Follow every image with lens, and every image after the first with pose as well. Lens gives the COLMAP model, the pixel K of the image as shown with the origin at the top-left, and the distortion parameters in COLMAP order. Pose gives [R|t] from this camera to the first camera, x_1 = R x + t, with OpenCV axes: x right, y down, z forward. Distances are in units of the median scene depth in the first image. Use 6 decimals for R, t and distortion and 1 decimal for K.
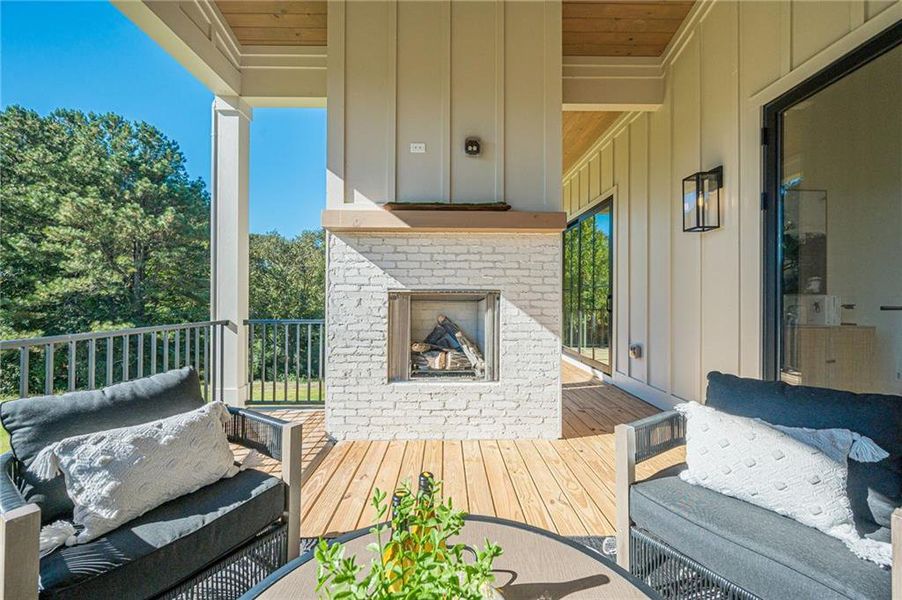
lens RADIAL K [[367.4, 0, 445.2], [0, 367.4, 298.3], [0, 0, 1]] dist [-0.001463, -0.000241]
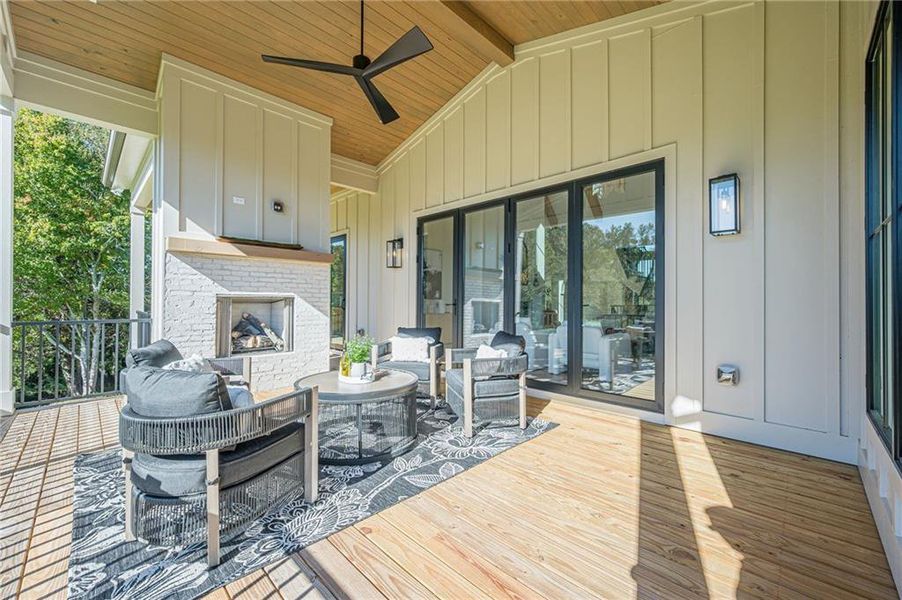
lens RADIAL K [[367.4, 0, 445.2], [0, 367.4, 298.3], [0, 0, 1]] dist [-0.001463, -0.000241]
pose [[0.727701, 0.005991, 0.685869, -0.491673], [-0.004667, 0.999982, -0.003784, -0.008721], [-0.685879, -0.000447, 0.727716, -0.673334]]
